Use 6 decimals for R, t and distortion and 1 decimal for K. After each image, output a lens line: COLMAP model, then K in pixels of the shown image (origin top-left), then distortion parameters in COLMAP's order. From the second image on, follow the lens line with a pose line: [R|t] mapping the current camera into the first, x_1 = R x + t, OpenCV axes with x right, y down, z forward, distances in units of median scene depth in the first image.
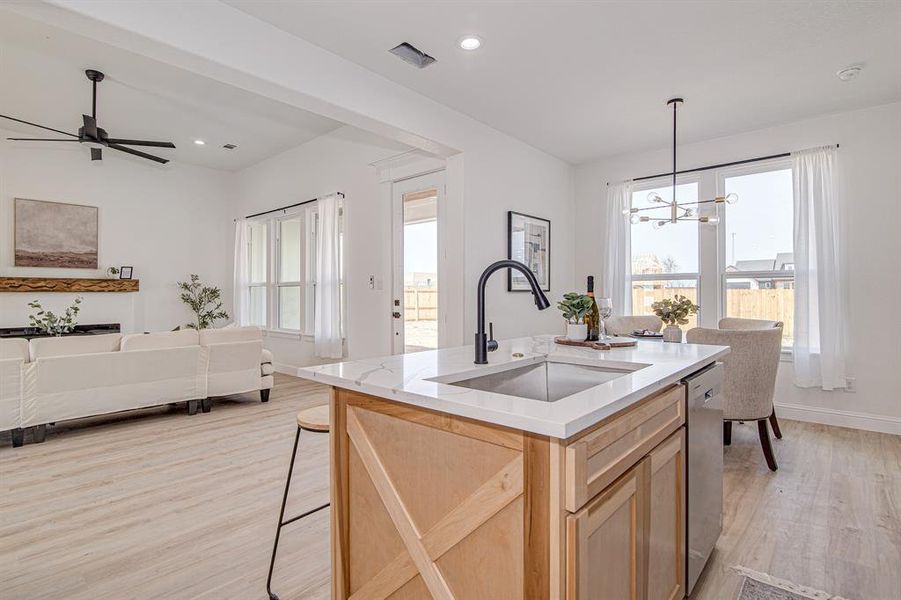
lens RADIAL K [[429.6, 0, 445.8], [0, 429.6, 292.1], [0, 0, 1]] dist [-0.001221, -0.000401]
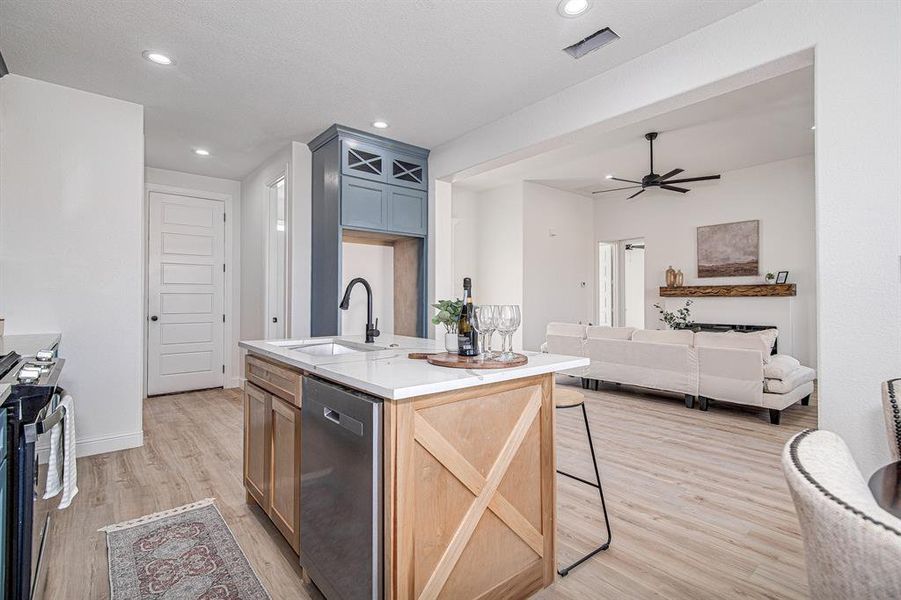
lens RADIAL K [[429.6, 0, 445.8], [0, 429.6, 292.1], [0, 0, 1]] dist [-0.001221, -0.000401]
pose [[-0.152781, -0.014452, -0.988154, 0.433458], [0.005924, 0.999862, -0.015540, 0.001037], [0.988242, -0.008228, -0.152674, 0.401252]]
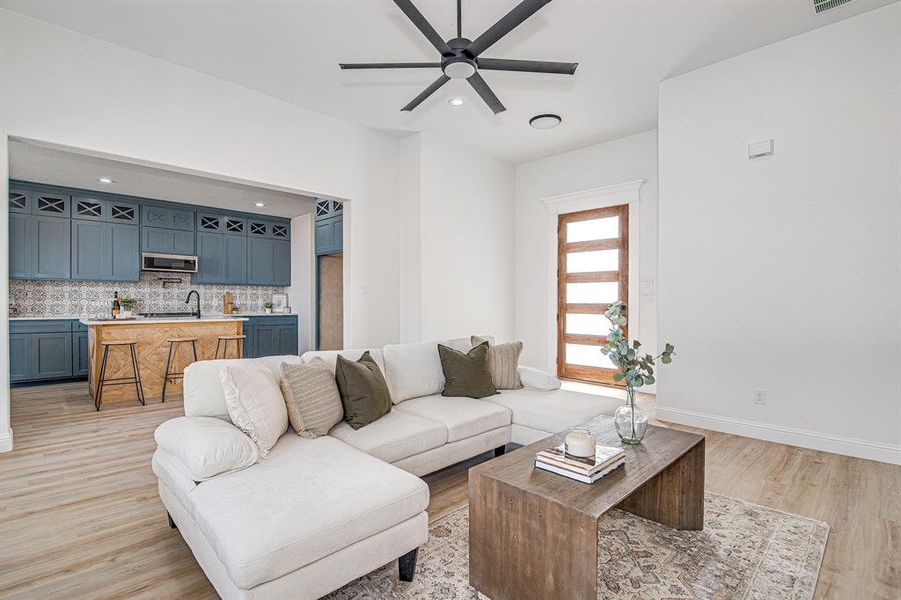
lens RADIAL K [[425.9, 0, 447.1], [0, 425.9, 304.5], [0, 0, 1]] dist [-0.027126, 0.000603]
pose [[-0.996763, -0.001440, 0.080385, -0.585033], [-0.001204, 0.999995, 0.002988, 0.006721], [-0.080389, 0.002882, -0.996759, 1.151000]]
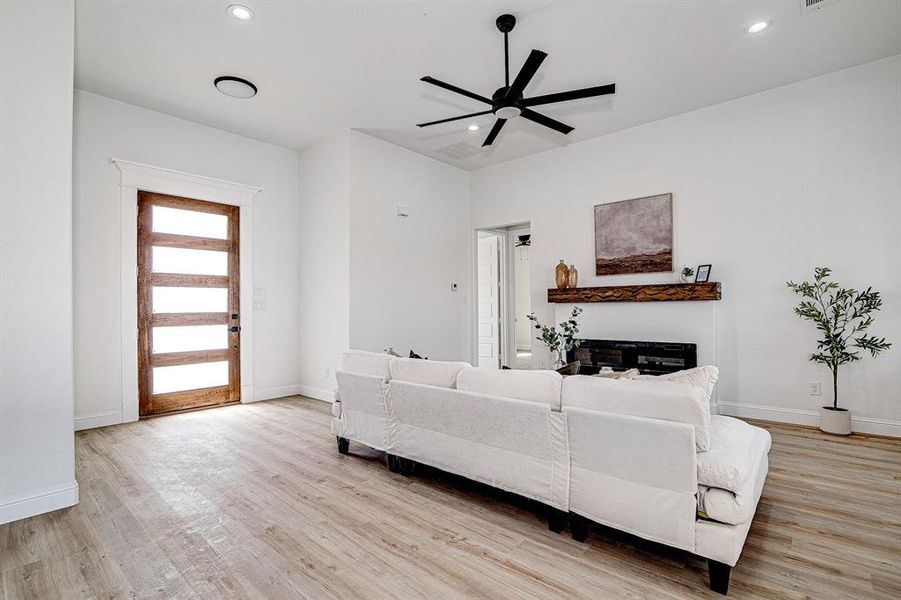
lens RADIAL K [[425.9, 0, 447.1], [0, 425.9, 304.5], [0, 0, 1]] dist [-0.027126, 0.000603]
pose [[0.001674, -0.002343, -0.999996, -0.042822], [0.016910, 0.999854, -0.002314, 0.001079], [0.999856, -0.016906, 0.001713, 0.630137]]
